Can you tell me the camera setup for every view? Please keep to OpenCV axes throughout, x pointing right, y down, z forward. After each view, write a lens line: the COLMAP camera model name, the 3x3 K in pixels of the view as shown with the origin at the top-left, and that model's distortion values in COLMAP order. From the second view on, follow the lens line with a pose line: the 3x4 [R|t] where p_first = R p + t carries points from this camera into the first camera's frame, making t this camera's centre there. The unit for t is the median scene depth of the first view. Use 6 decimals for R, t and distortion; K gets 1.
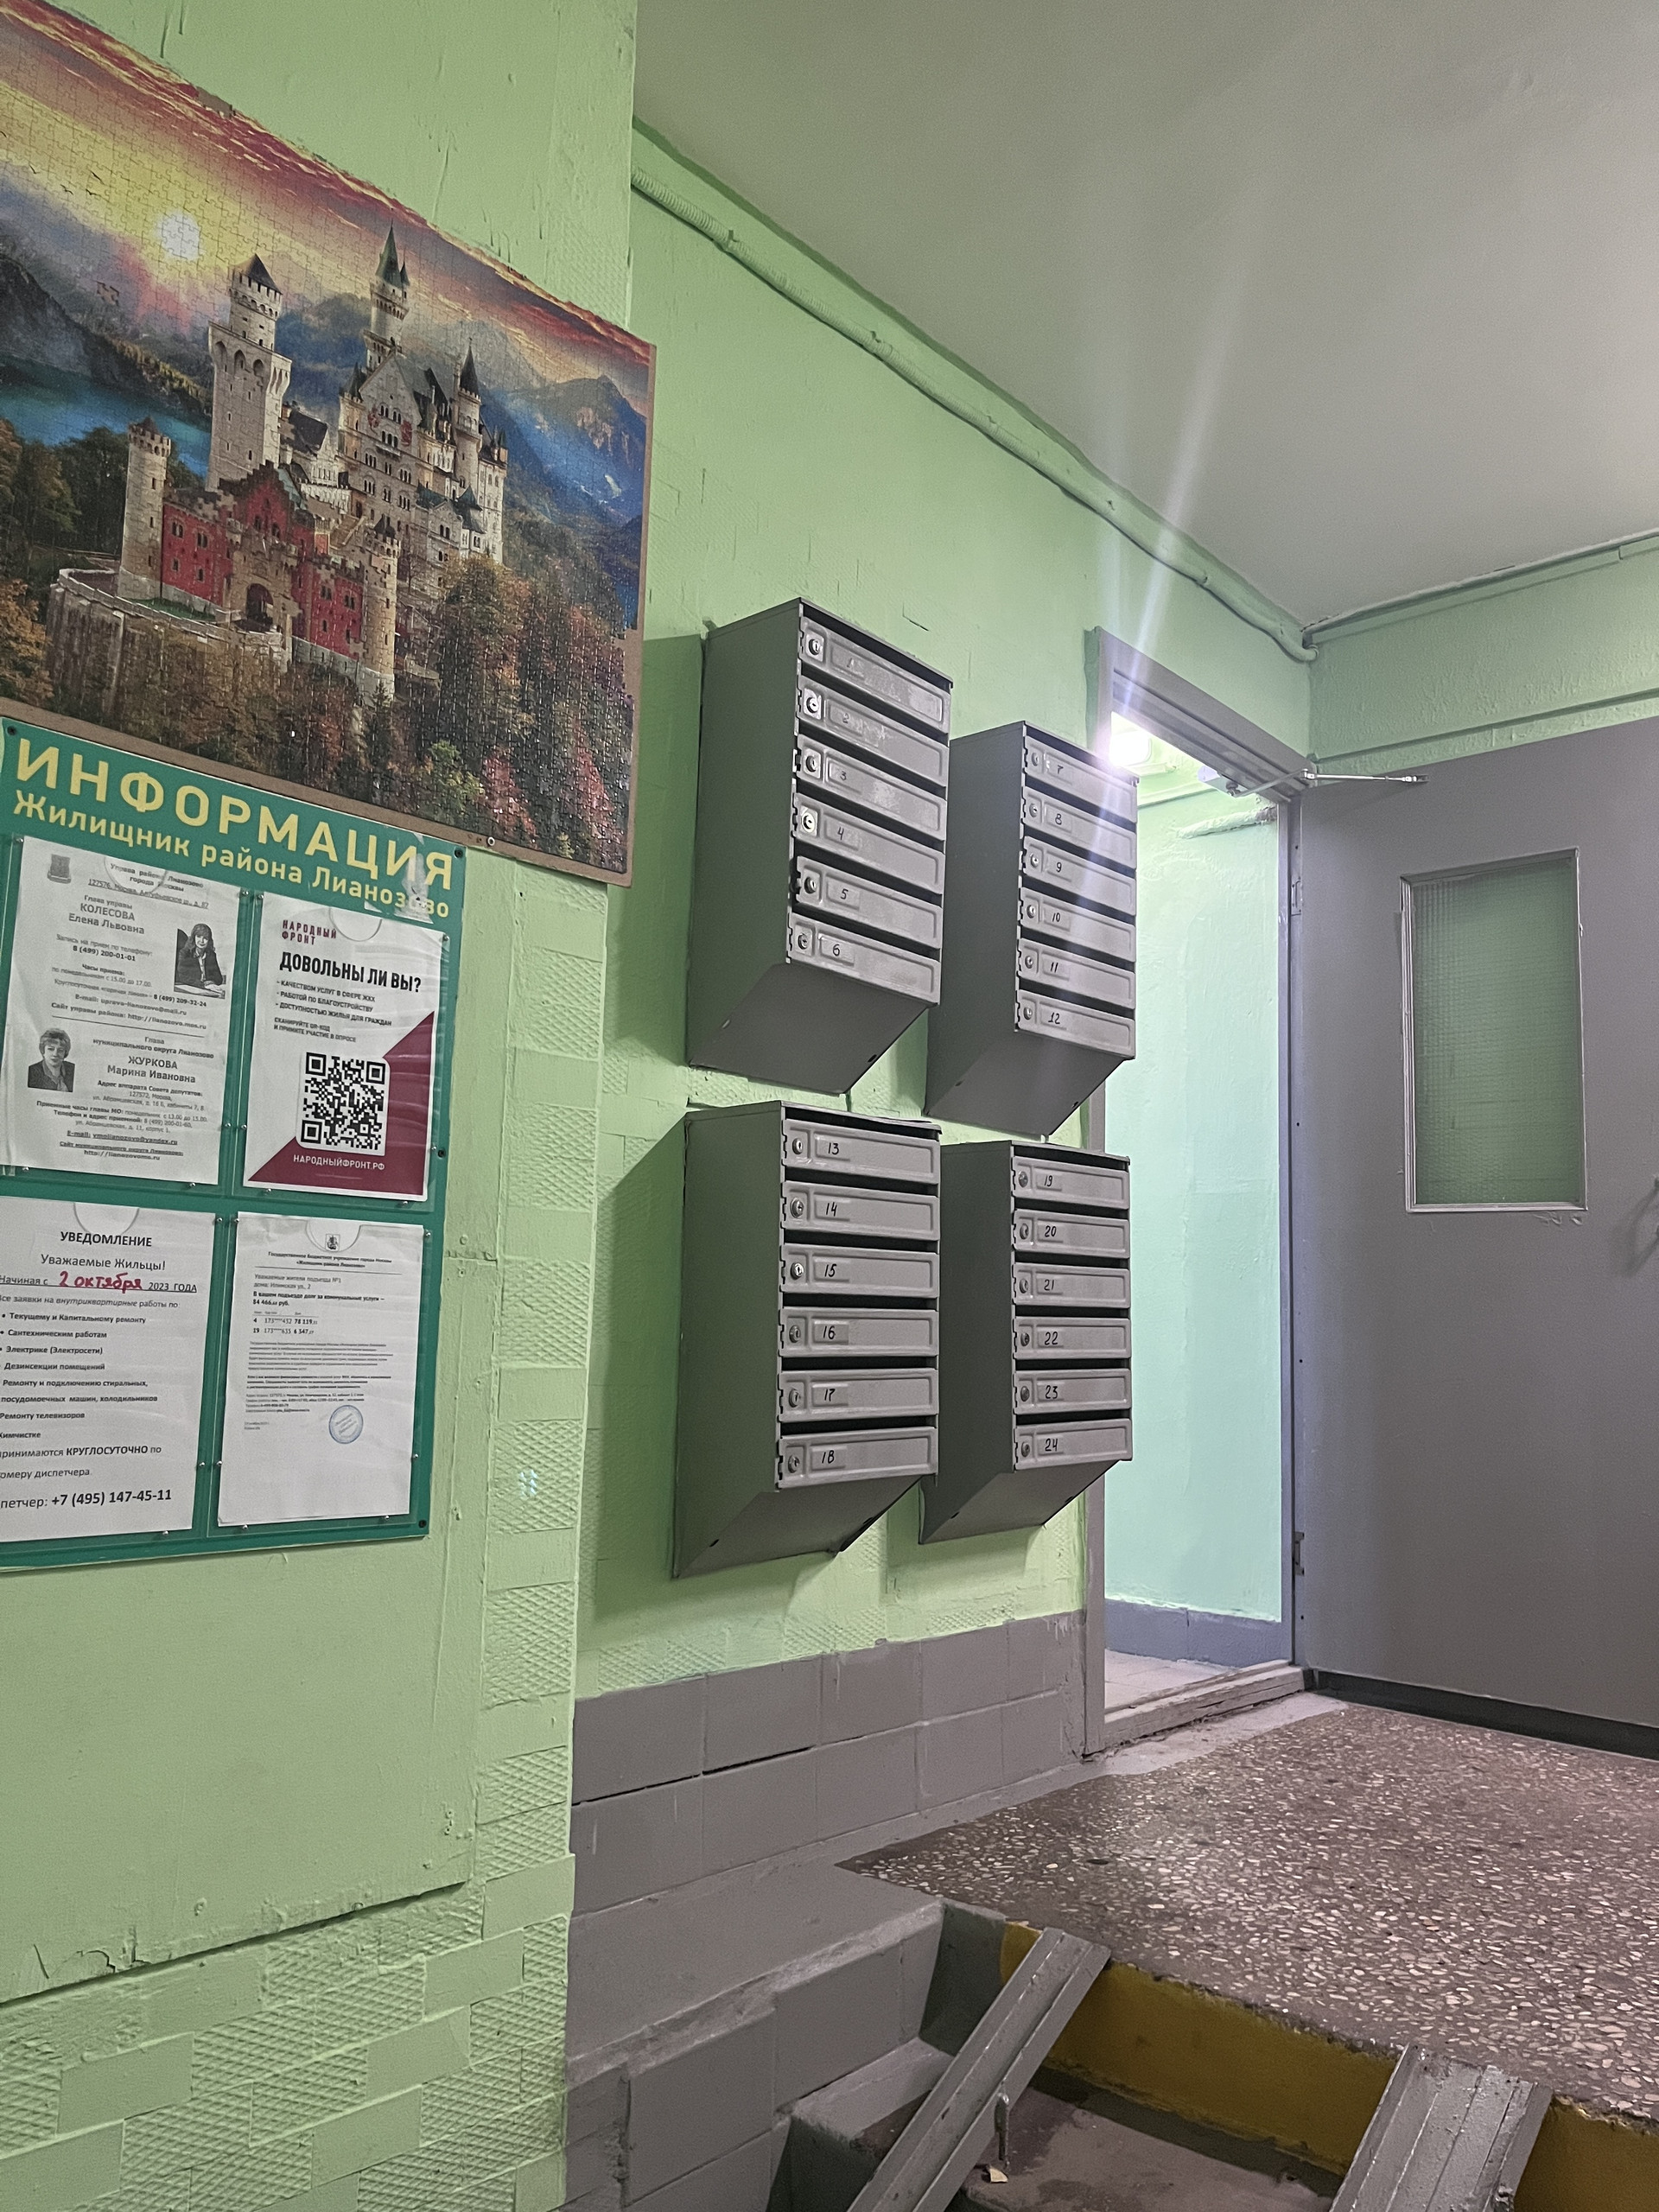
lens RADIAL K [[1677.3, 0, 834.2], [0, 1677.3, 1107.3], [0, 0, 1]] dist [0.059995, -0.080136]
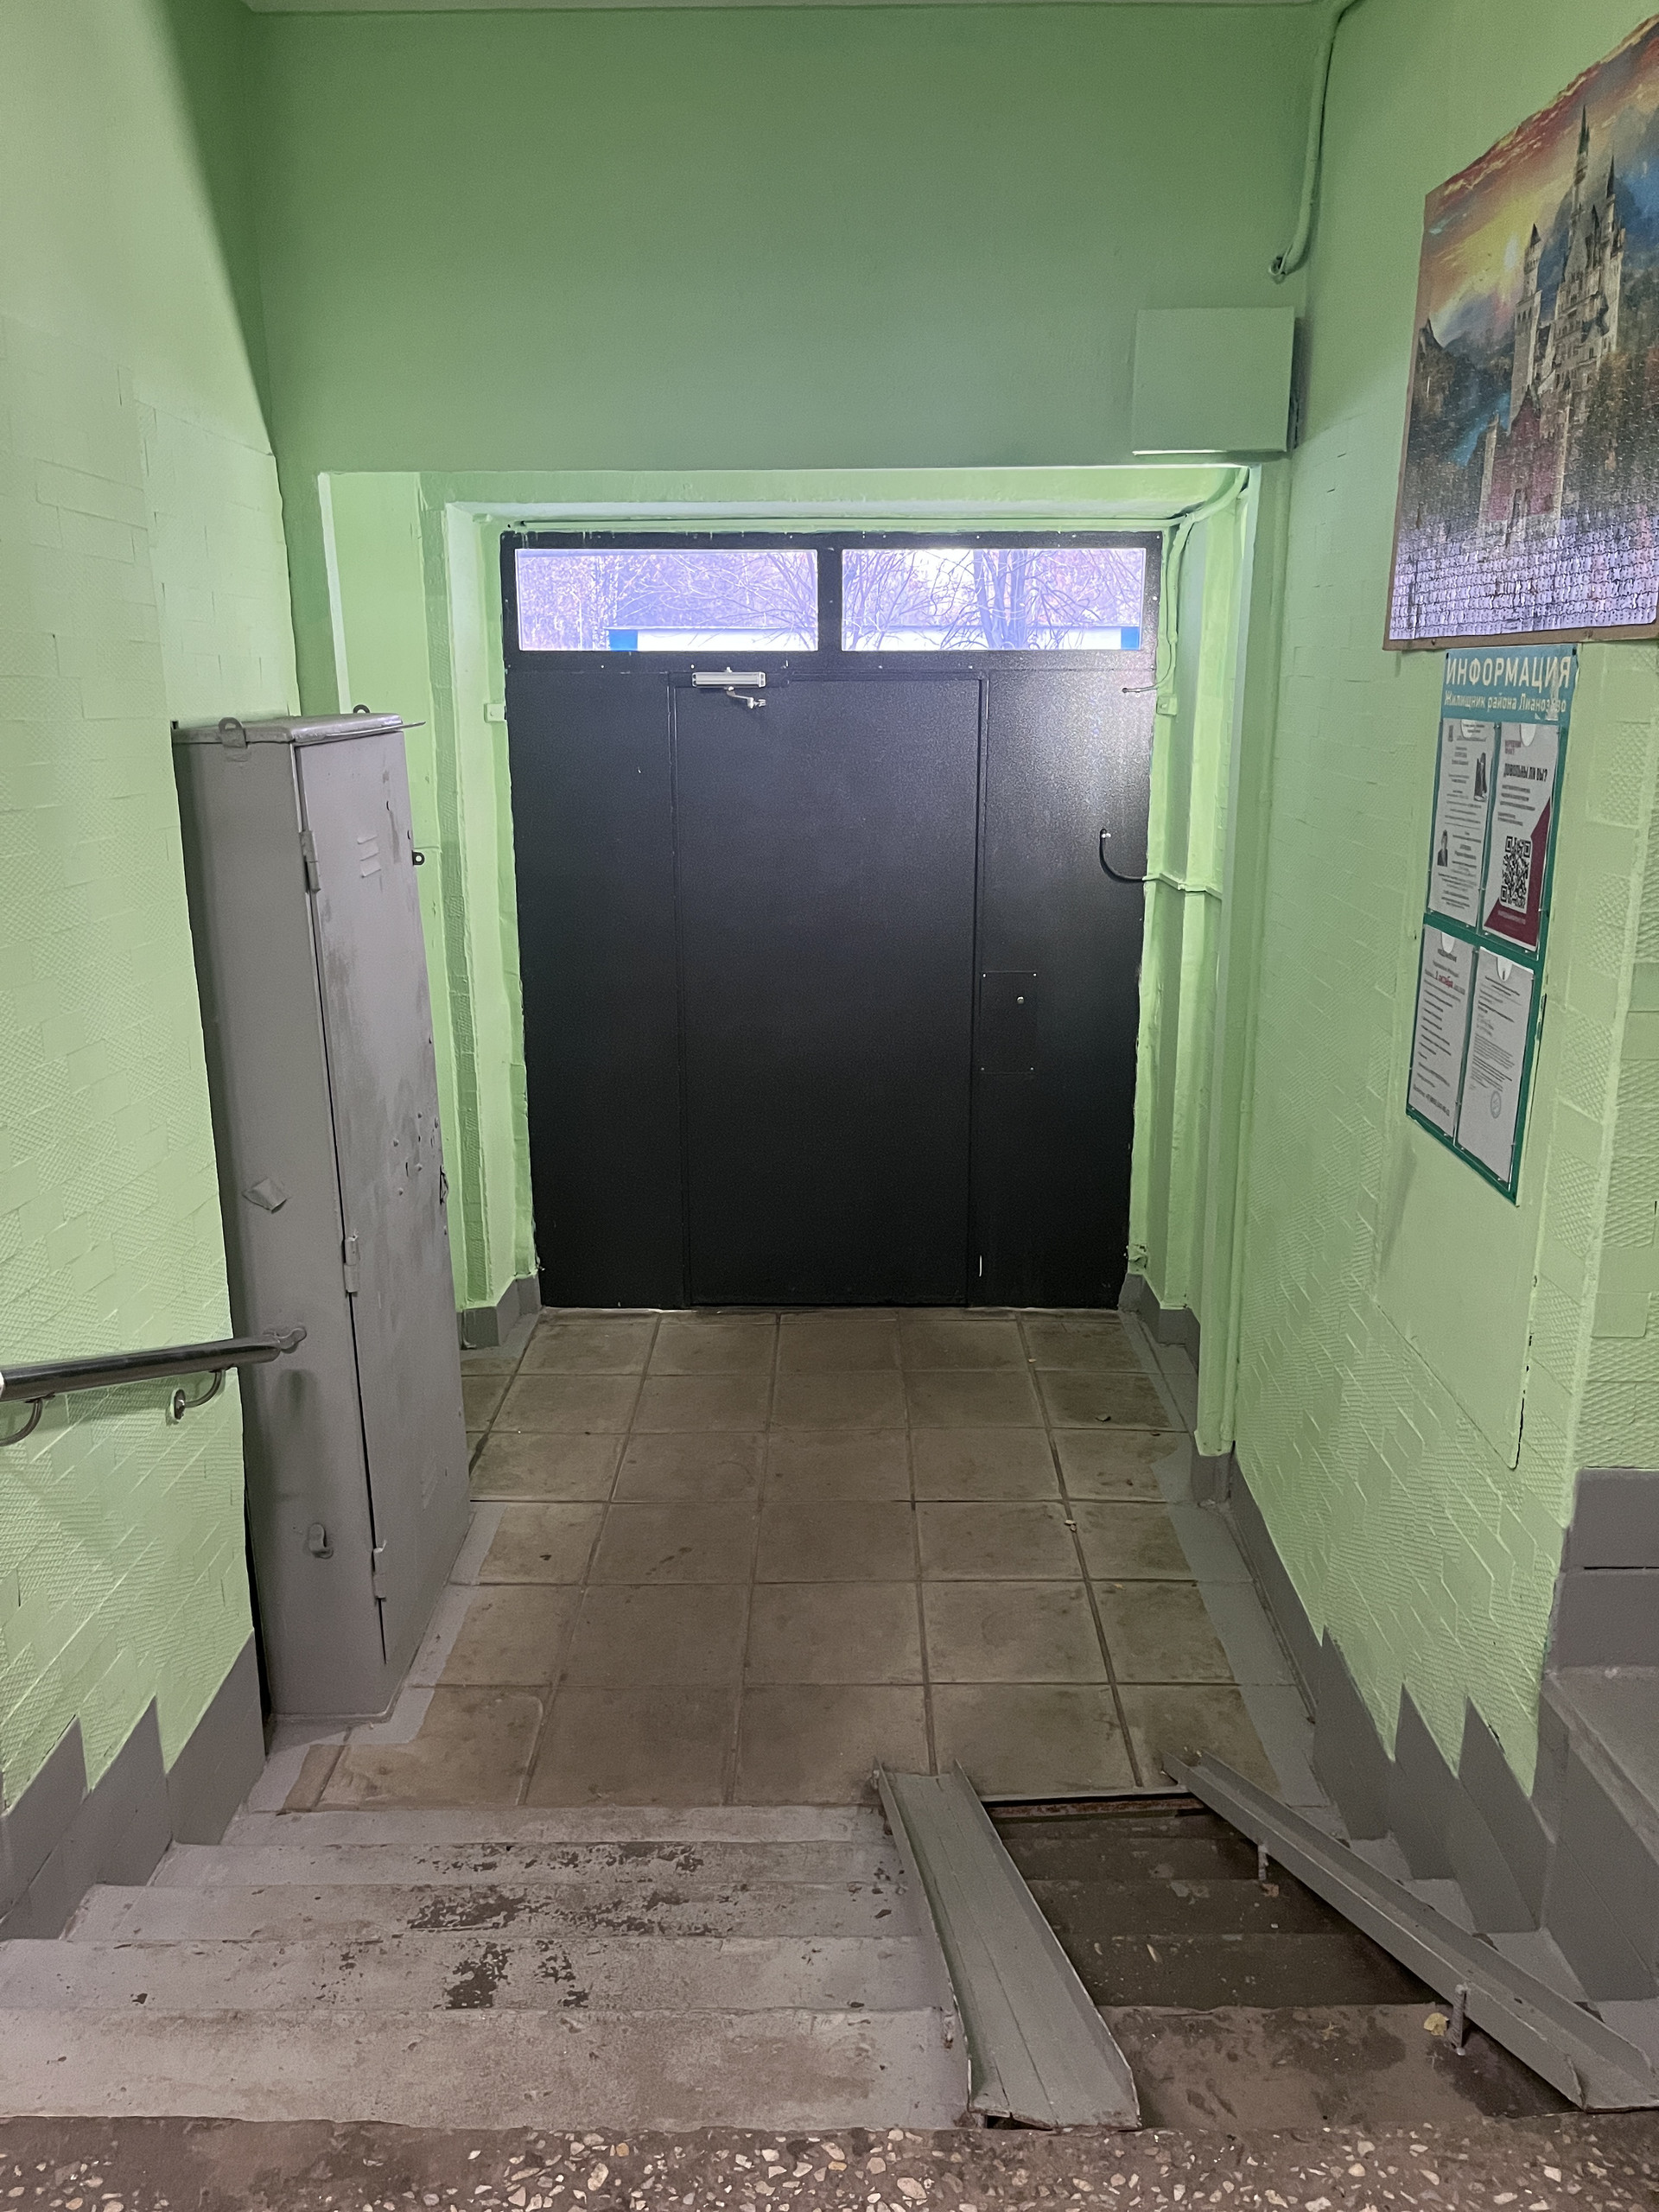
lens RADIAL K [[1677.3, 0, 833.1], [0, 1677.3, 1109.0], [0, 0, 1]] dist [0.059995, -0.080136]
pose [[-0.779500, 0.132587, -0.612210, 1.007243], [0.066376, 0.989323, 0.129745, -0.028206], [0.622876, 0.060500, -0.779978, 1.752300]]
